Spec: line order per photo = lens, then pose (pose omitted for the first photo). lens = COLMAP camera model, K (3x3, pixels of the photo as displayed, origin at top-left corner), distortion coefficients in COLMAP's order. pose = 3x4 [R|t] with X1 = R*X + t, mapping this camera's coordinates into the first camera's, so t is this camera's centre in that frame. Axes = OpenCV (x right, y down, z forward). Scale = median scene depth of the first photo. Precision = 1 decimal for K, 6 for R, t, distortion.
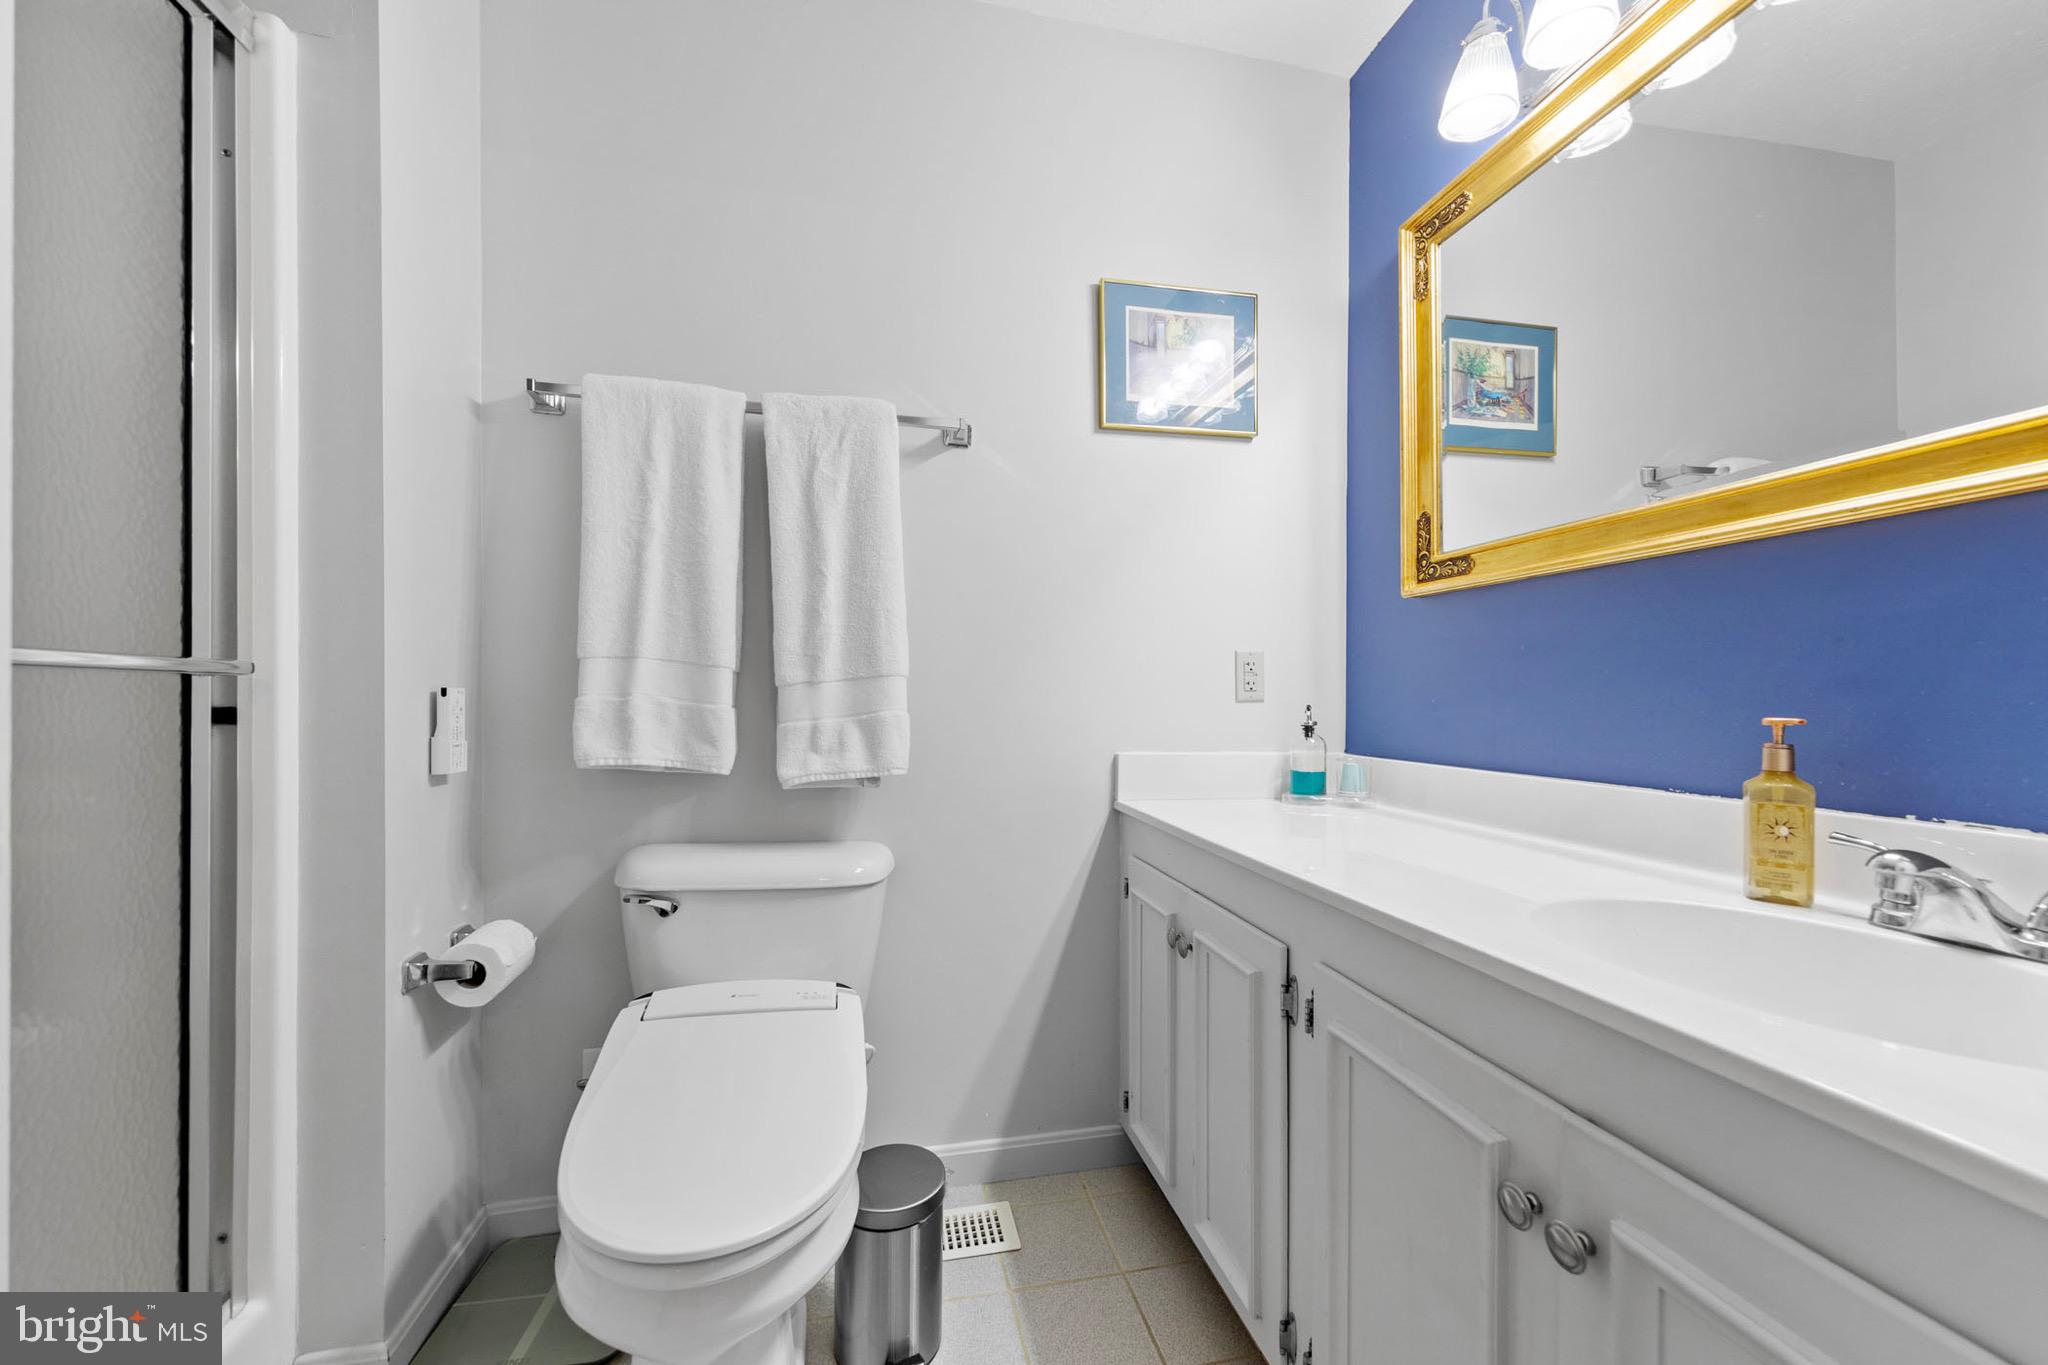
lens RADIAL K [[798.8, 0, 1024.1], [0, 798.8, 695.7], [0, 0, 1]] dist [-0.000375, -0.000023]
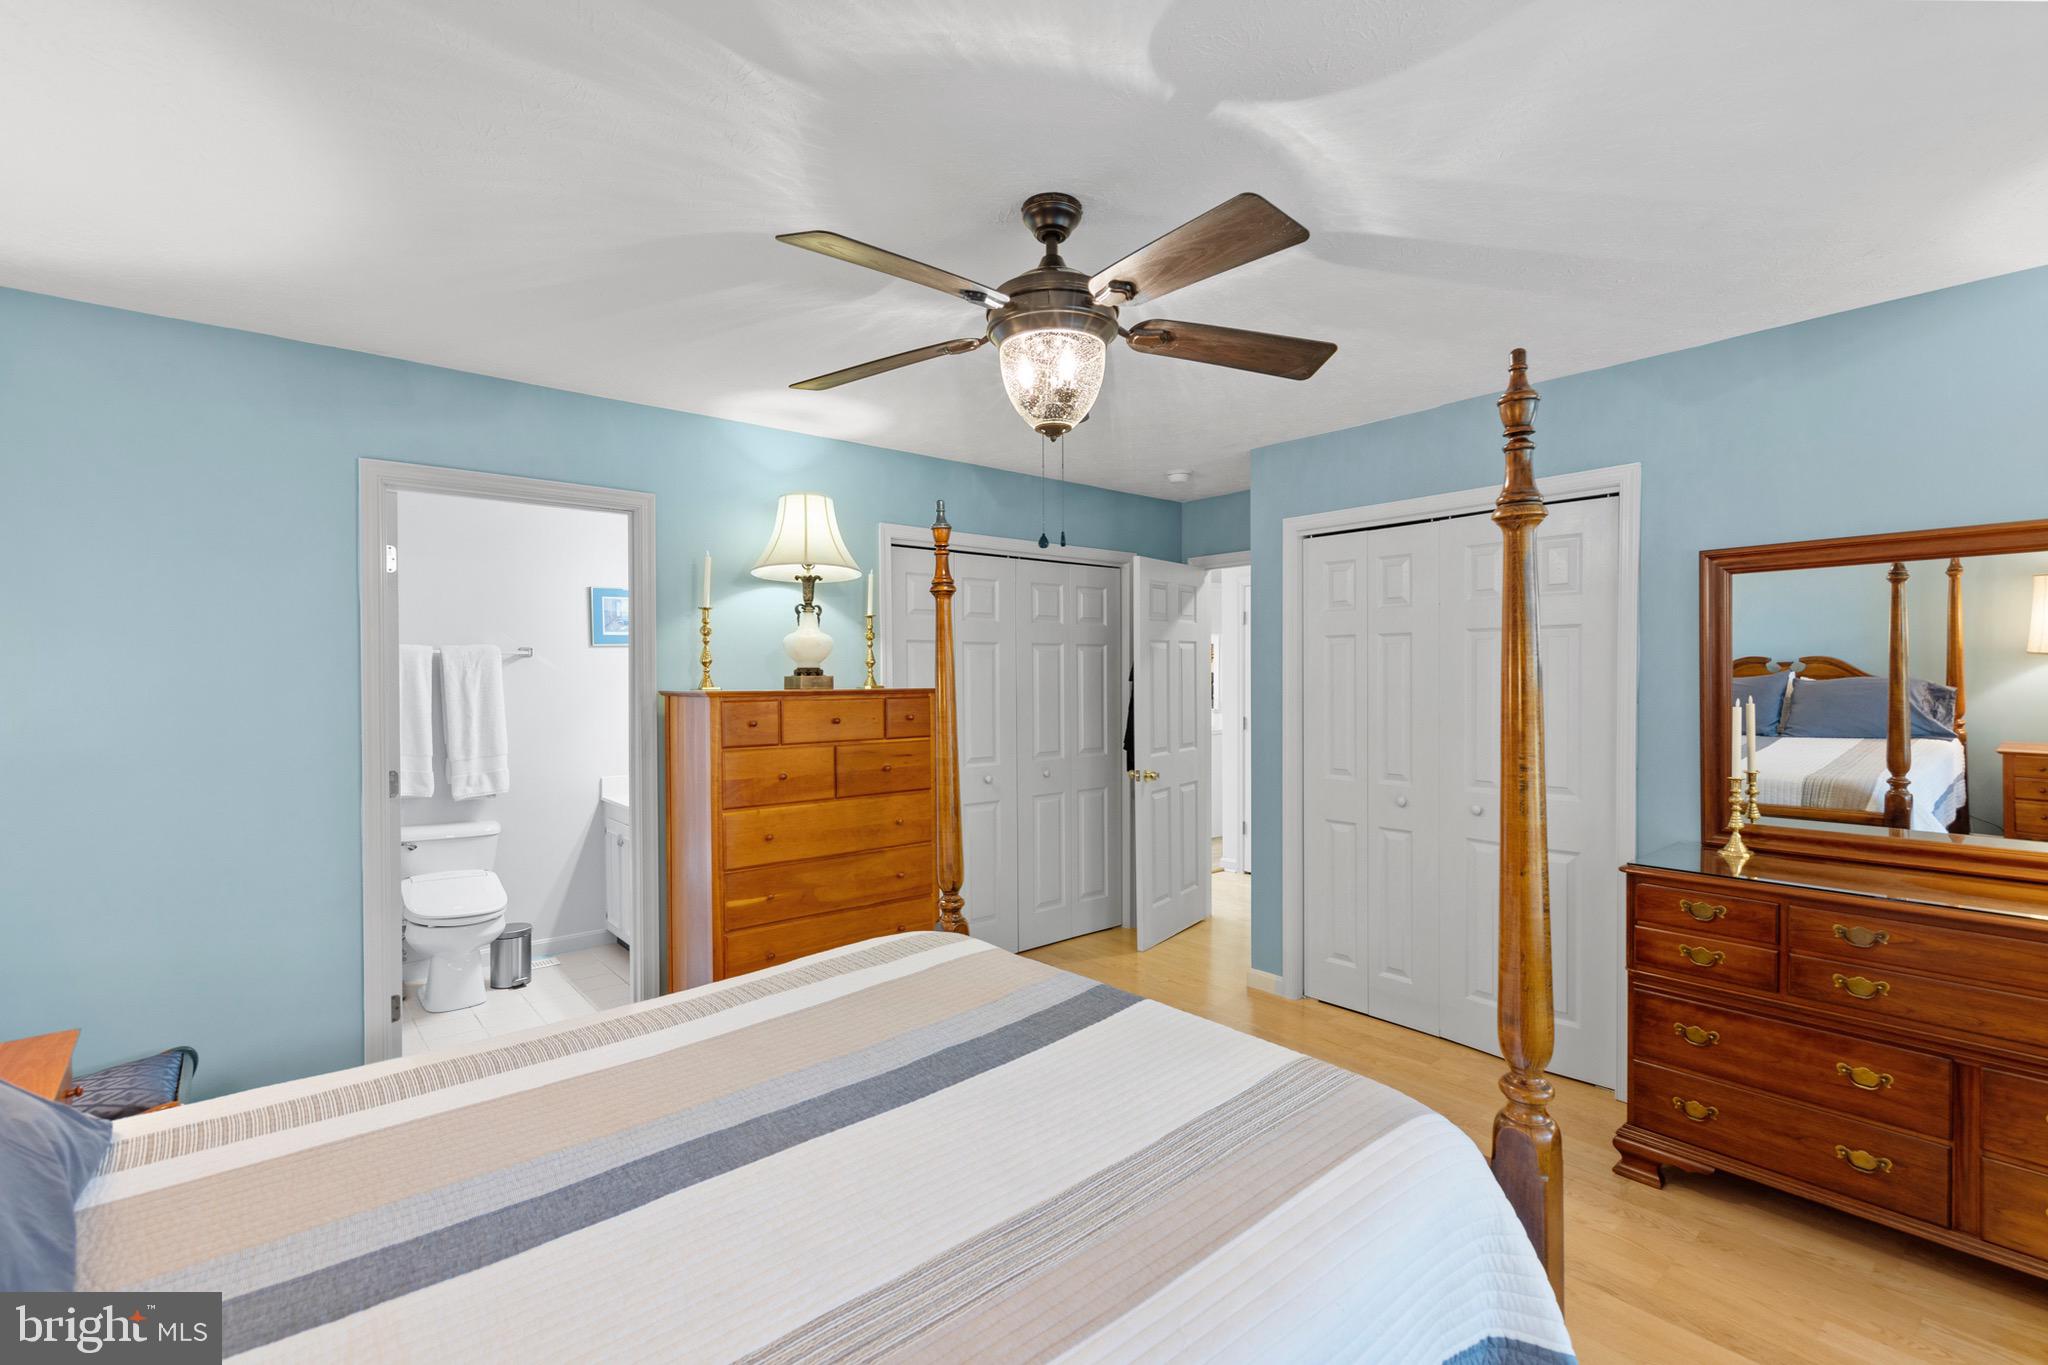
lens RADIAL K [[906.5, 0, 1037.3], [0, 906.5, 686.2], [0, 0, 1]] dist [0.001036, 0.000016]
pose [[0.876322, -0.014576, 0.481505, -0.055875], [0.007796, 0.999840, 0.016079, -0.285728], [-0.481663, -0.010336, 0.876296, -2.456964]]
